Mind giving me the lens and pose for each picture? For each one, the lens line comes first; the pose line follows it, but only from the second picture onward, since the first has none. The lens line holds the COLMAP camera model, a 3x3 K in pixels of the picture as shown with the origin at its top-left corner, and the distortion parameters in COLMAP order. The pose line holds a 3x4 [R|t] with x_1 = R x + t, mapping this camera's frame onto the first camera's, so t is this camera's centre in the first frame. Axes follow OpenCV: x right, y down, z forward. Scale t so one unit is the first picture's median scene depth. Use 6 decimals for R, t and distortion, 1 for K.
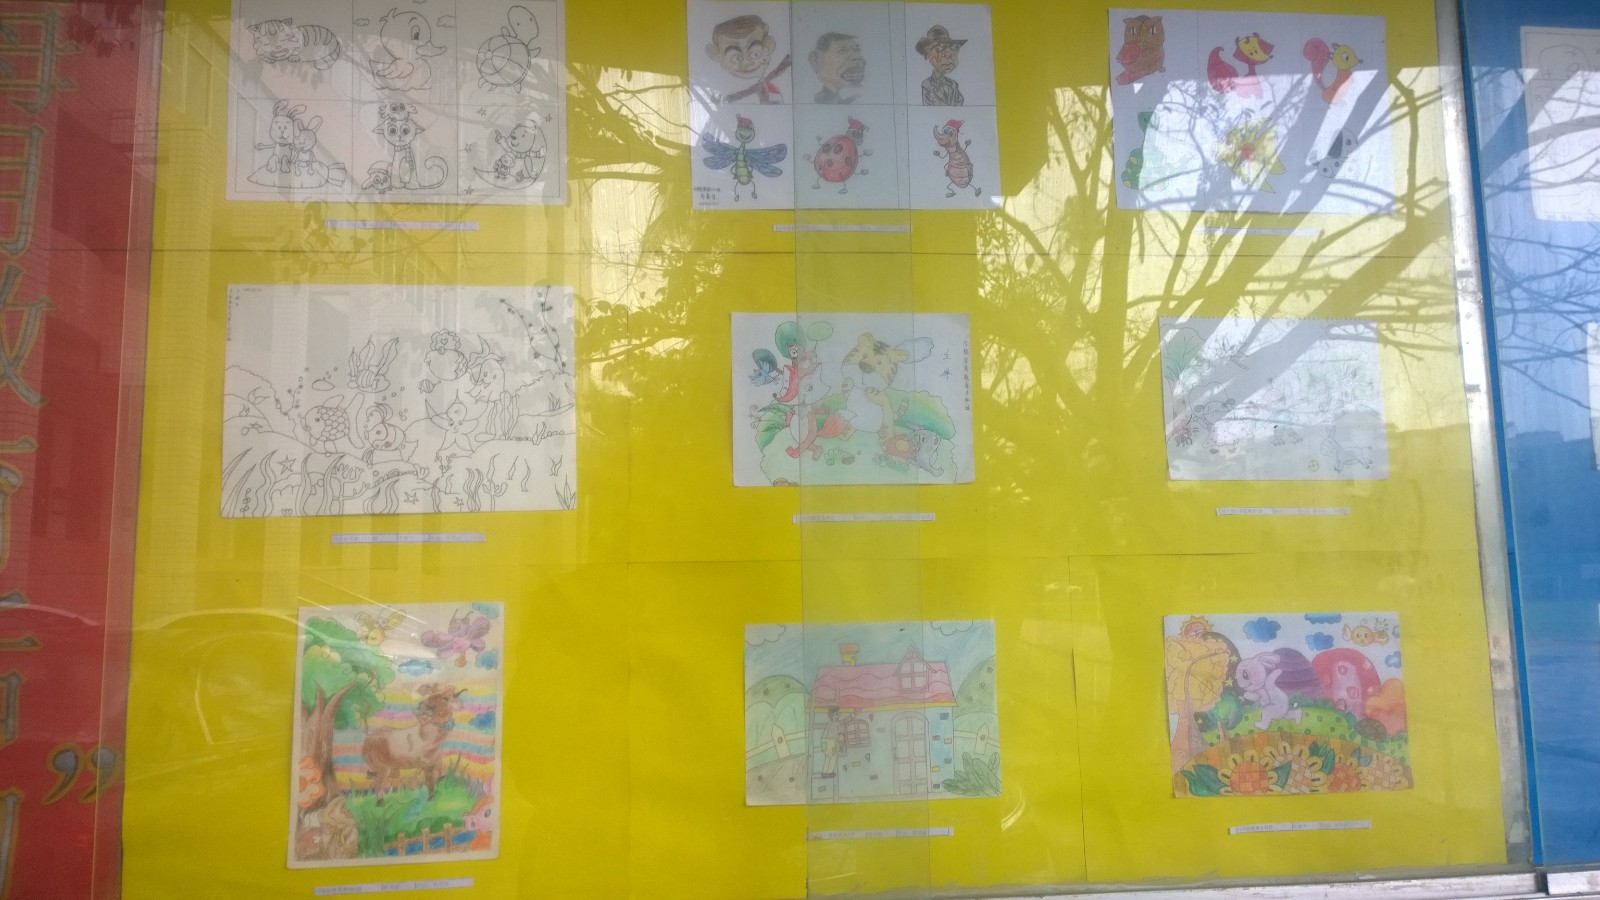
lens RADIAL K [[1137.6, 0, 800.0], [0, 1137.6, 450.0], [0, 0, 1]] dist [0.079923, -0.090045]
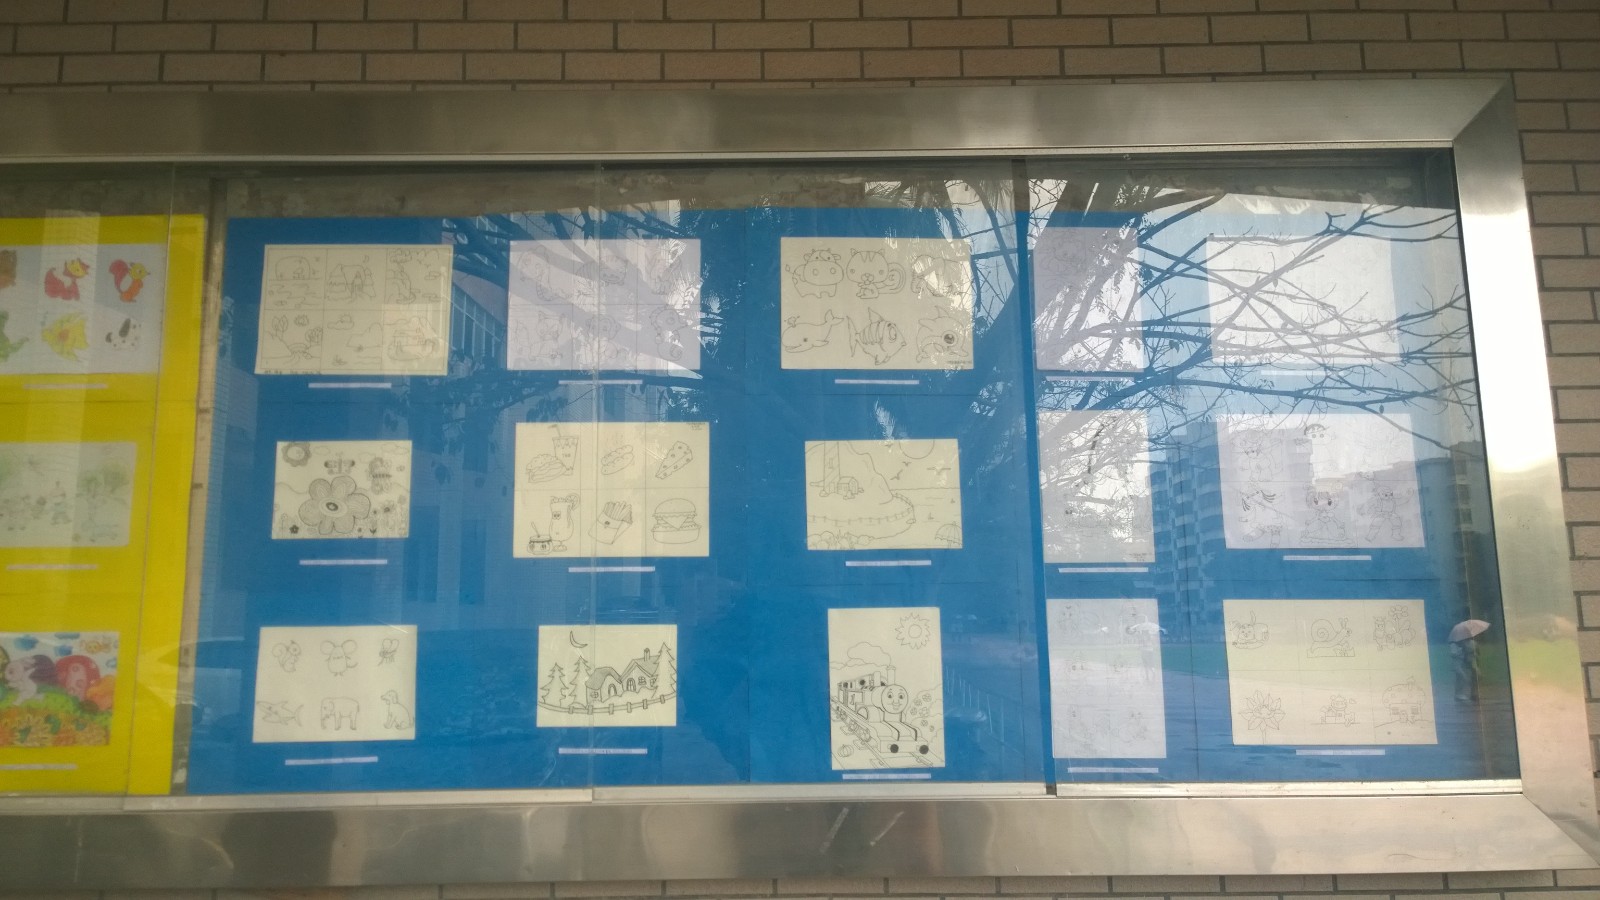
lens RADIAL K [[1137.6, 0, 800.0], [0, 1137.6, 450.0], [0, 0, 1]] dist [0.079923, -0.090045]
pose [[0.991783, -0.008829, -0.127629, 1.657045], [0.005294, 0.999593, -0.028016, -0.057559], [0.127824, 0.027110, 0.991426, -0.441961]]
